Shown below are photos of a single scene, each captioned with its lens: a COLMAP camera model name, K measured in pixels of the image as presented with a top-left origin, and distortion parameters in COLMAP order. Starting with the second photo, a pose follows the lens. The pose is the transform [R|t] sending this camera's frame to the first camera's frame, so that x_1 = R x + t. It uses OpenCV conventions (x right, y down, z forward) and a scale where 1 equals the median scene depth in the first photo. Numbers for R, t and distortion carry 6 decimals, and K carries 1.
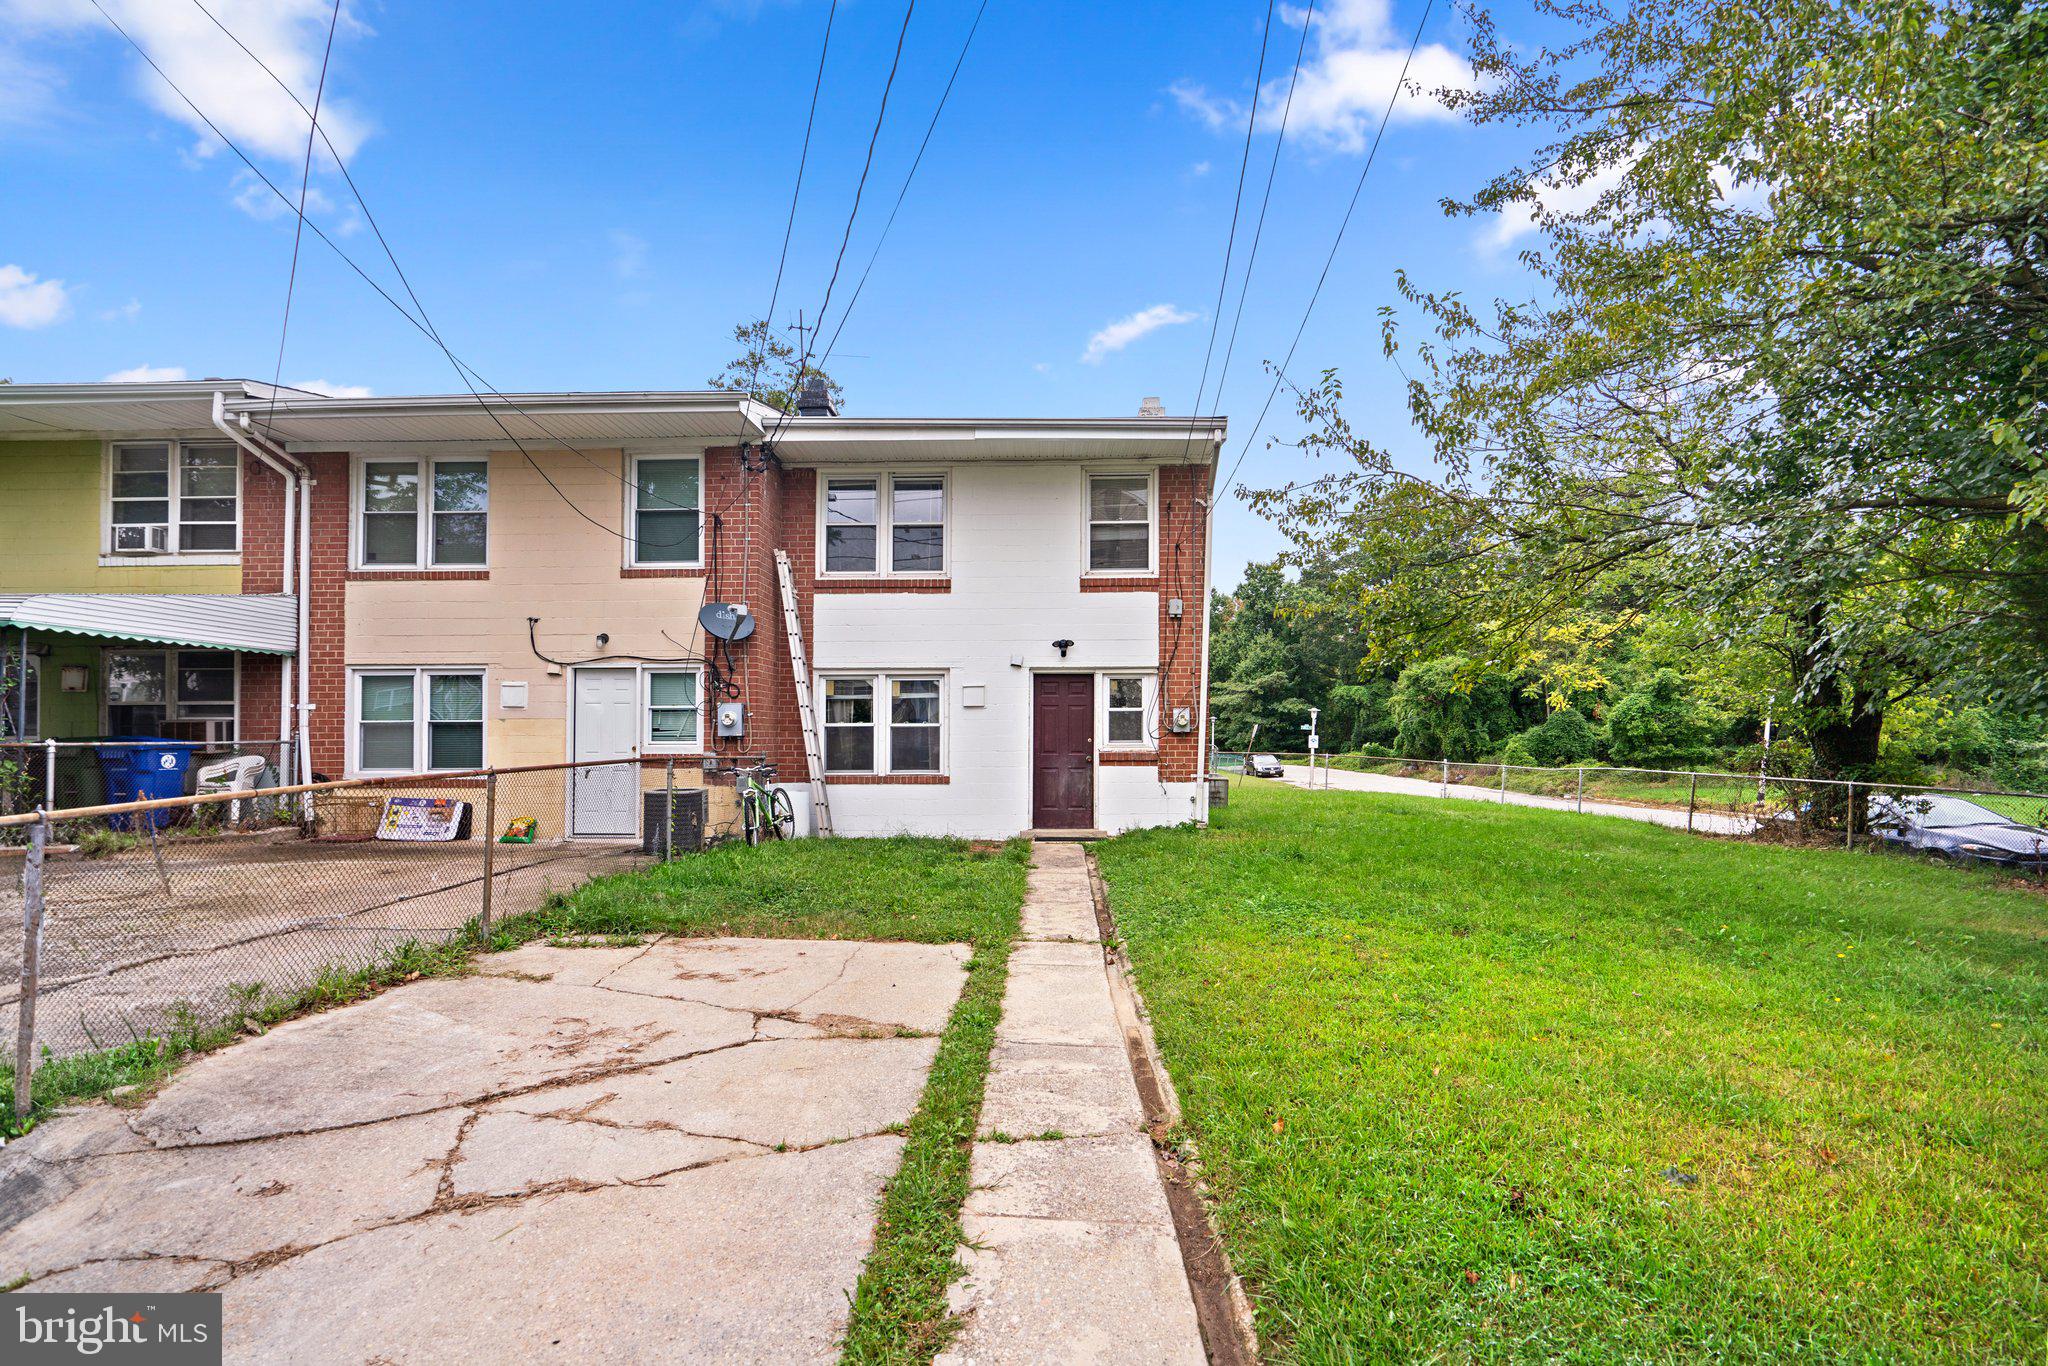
lens RADIAL K [[952.8, 0, 1022.2], [0, 952.8, 752.4], [0, 0, 1]] dist [-0.000253, 0.000344]
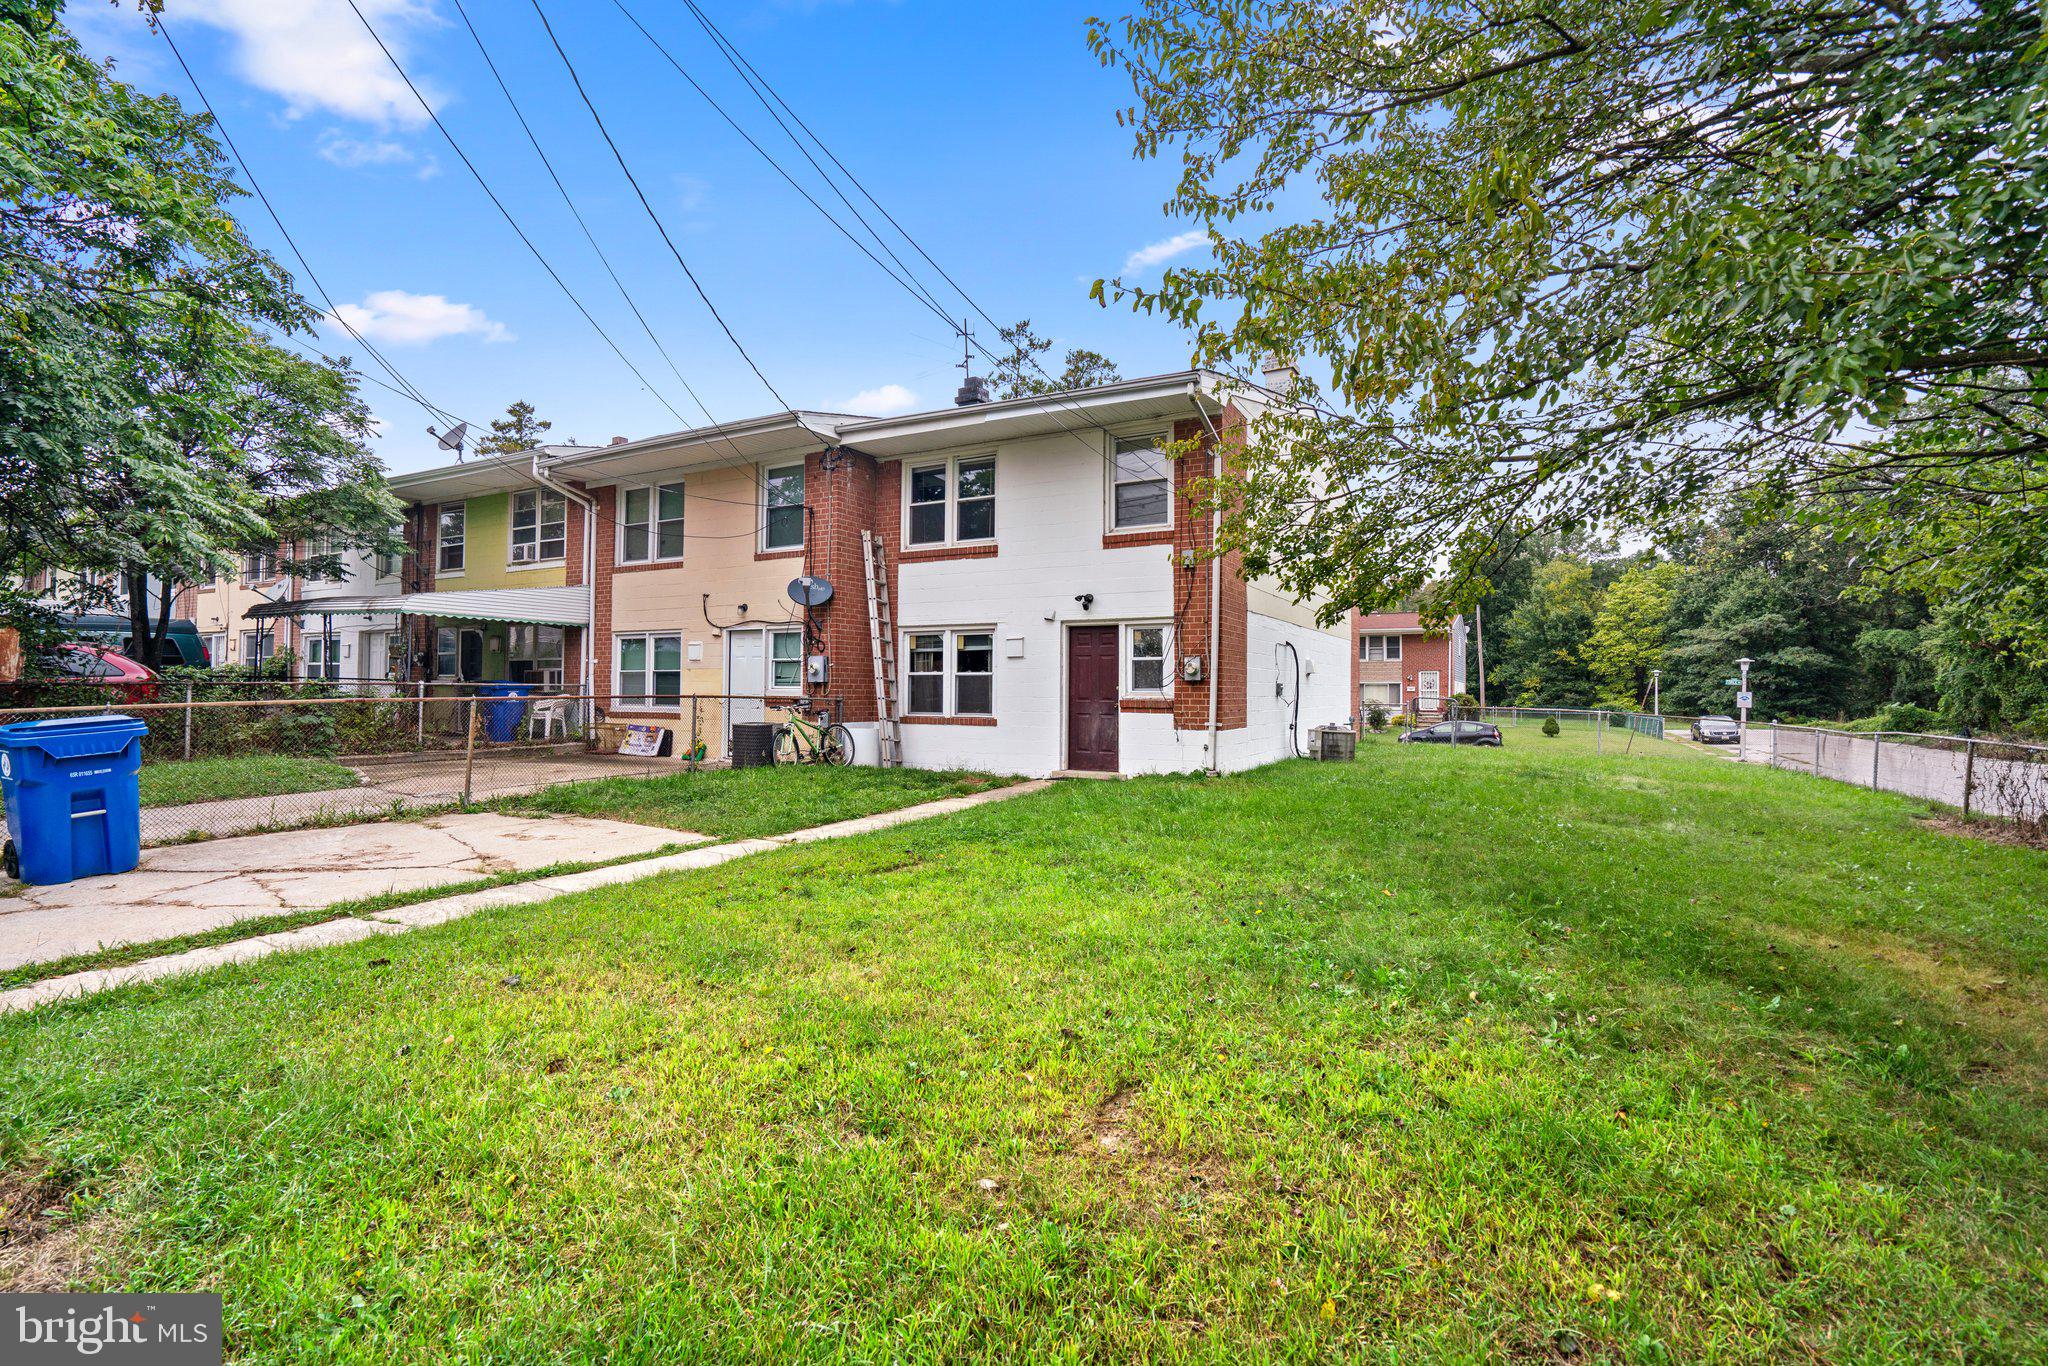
lens RADIAL K [[945.1, 0, 1026.9], [0, 945.1, 693.5], [0, 0, 1]] dist [-0.001208, -0.000023]
pose [[0.884364, 0.009063, -0.466711, 0.480034], [-0.016106, 0.999809, -0.011105, 0.006682], [0.466521, 0.017338, 0.884340, 0.027754]]
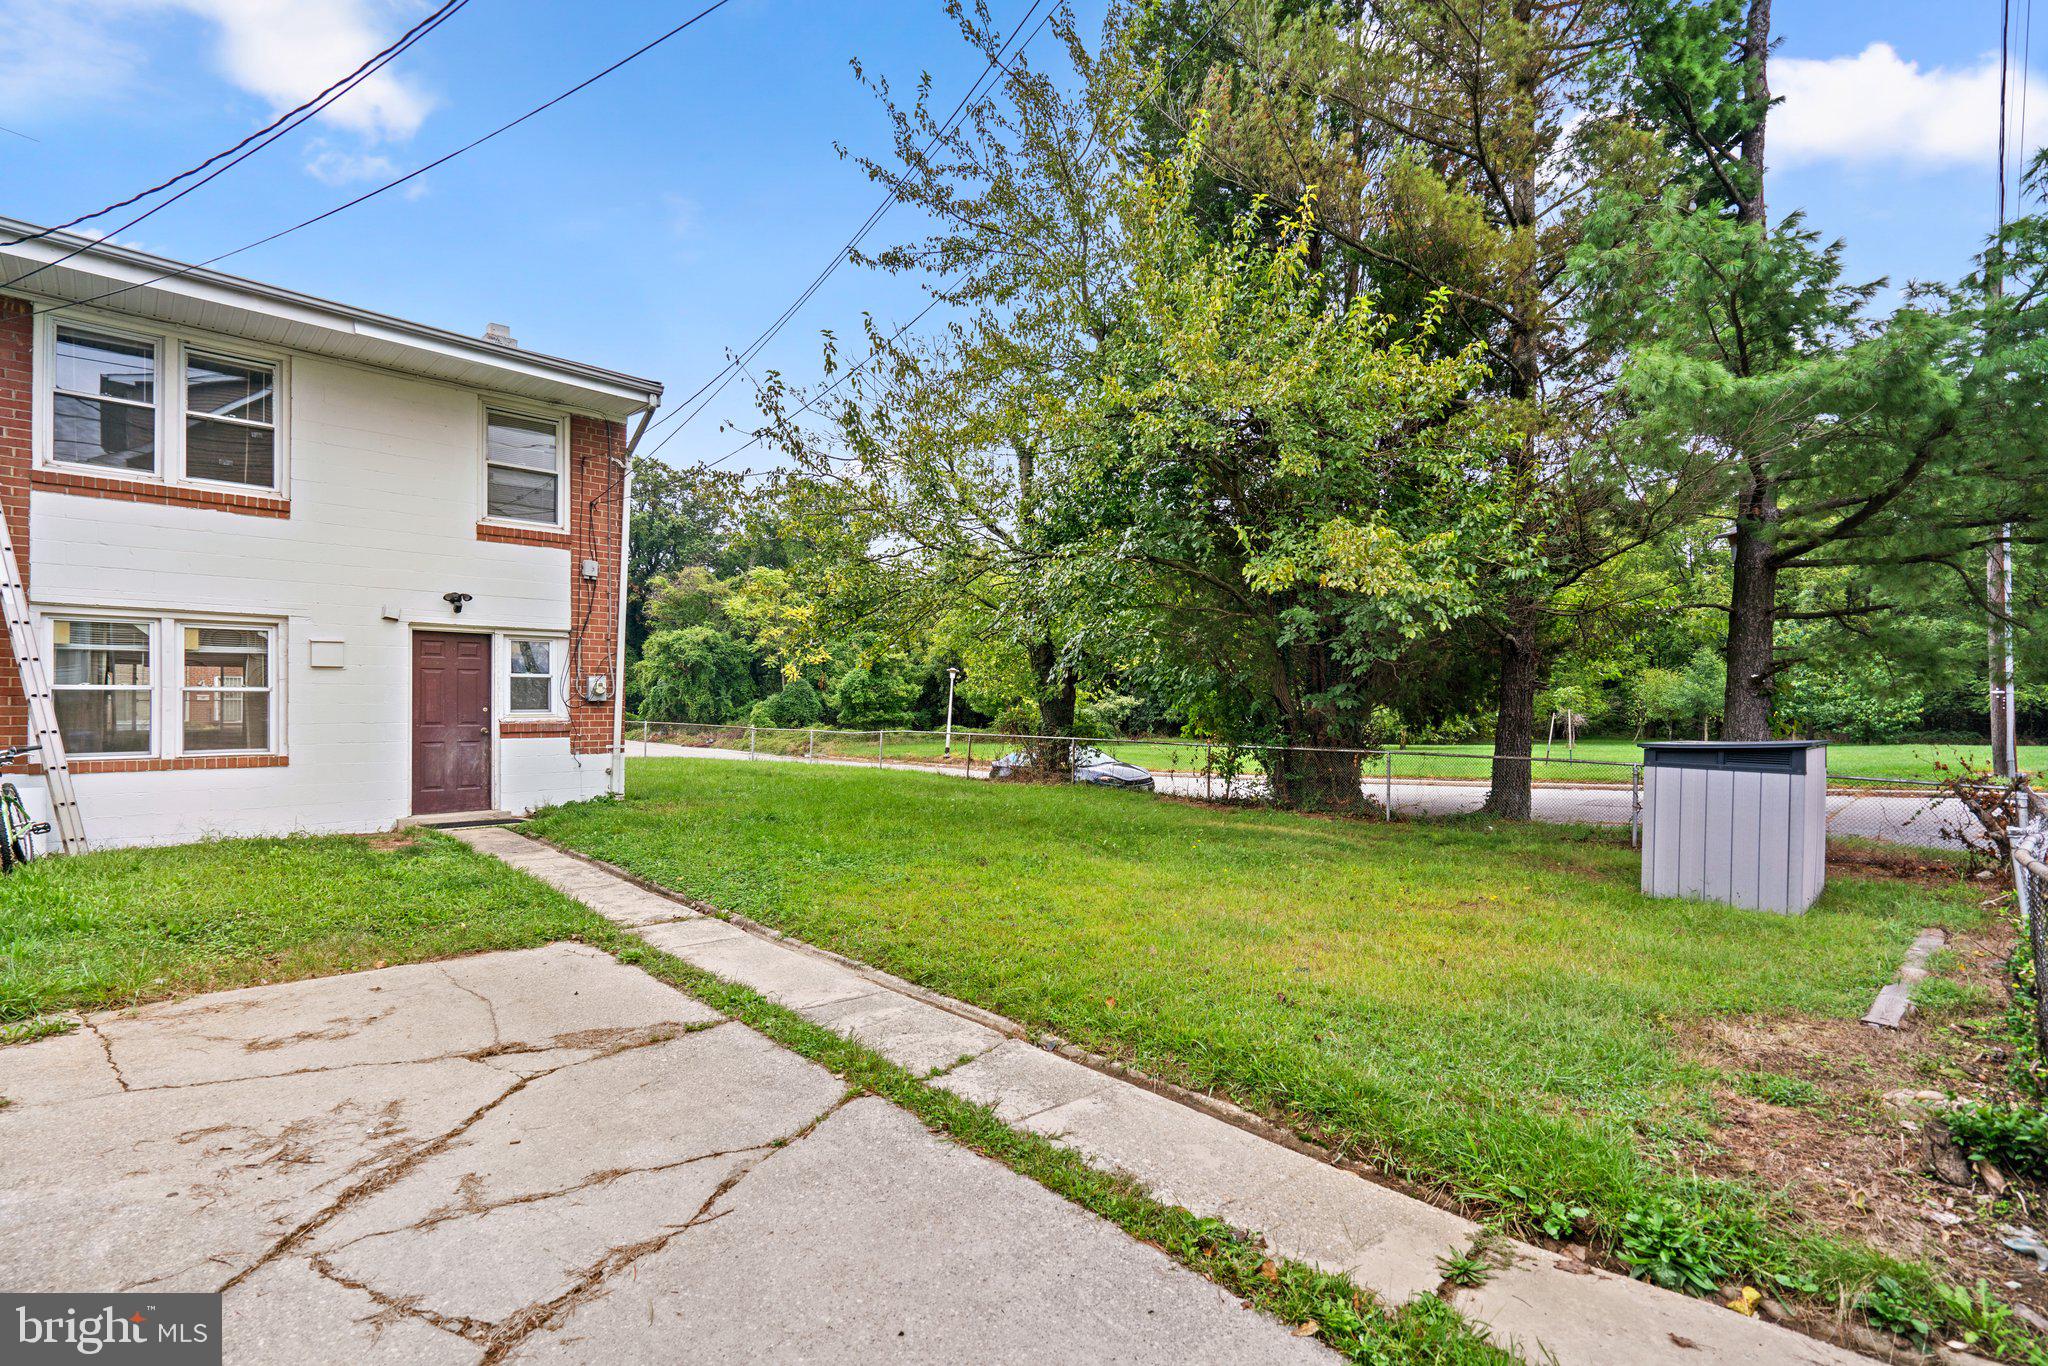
lens RADIAL K [[940.1, 0, 1023.7], [0, 940.1, 720.3], [0, 0, 1]] dist [0.000733, 0.000341]
pose [[0.693626, -0.008657, 0.720283, -0.213056], [0.006057, 0.999963, 0.006185, -0.005263], [-0.720310, 0.000073, 0.693653, 0.043700]]
